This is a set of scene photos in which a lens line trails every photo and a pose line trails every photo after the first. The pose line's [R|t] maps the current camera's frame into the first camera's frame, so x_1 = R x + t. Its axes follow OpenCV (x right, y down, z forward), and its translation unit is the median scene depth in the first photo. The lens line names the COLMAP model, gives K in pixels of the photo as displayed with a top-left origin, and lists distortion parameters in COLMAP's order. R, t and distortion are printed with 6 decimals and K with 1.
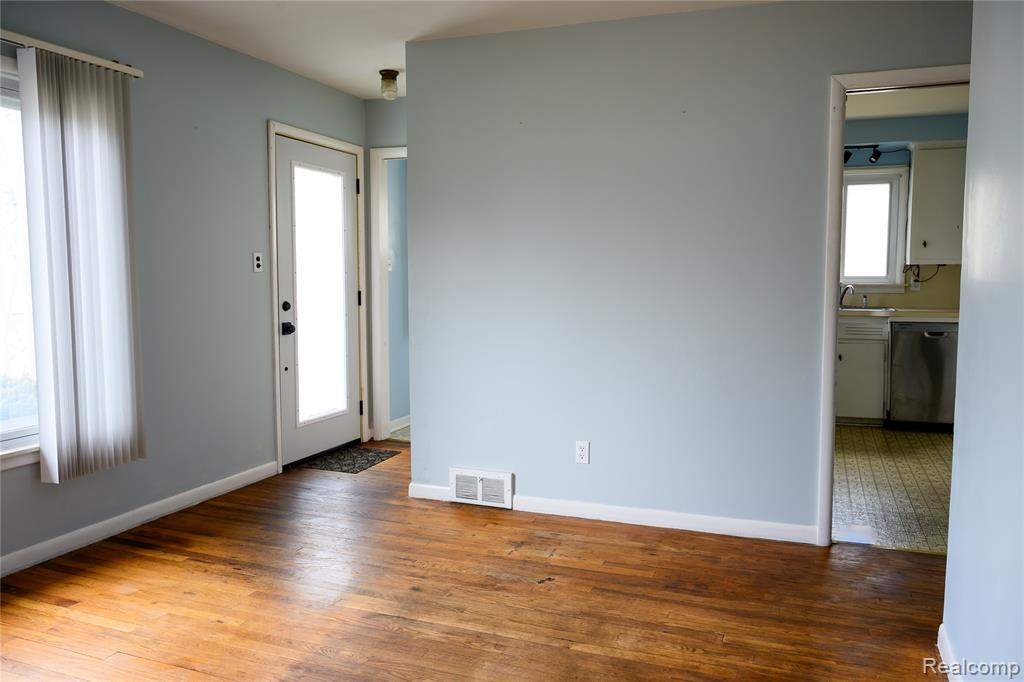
lens RADIAL K [[792.5, 0, 512.0], [0, 792.5, 341.0], [0, 0, 1]] dist [0.002063, 0.000991]
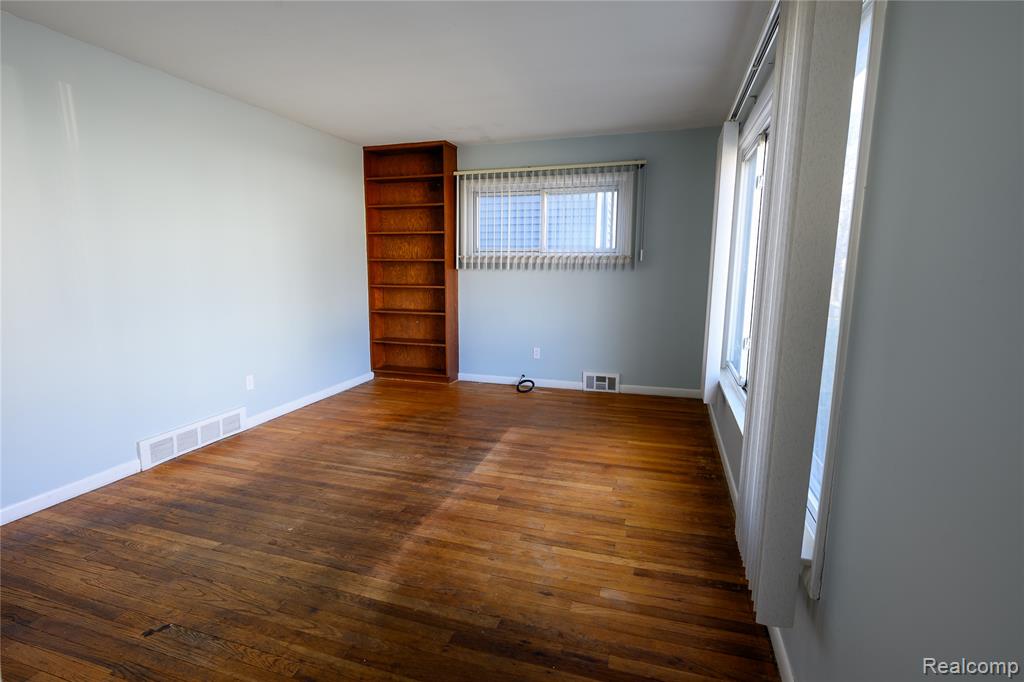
lens RADIAL K [[498.1, 0, 512.0], [0, 498.1, 341.0], [0, 0, 1]] dist [0.000281, 0.000225]
pose [[-0.997997, 0.005502, -0.063022, -0.346935], [-0.009955, 0.970140, 0.242341, -0.156198], [0.062473, 0.242483, -0.968142, 1.631769]]
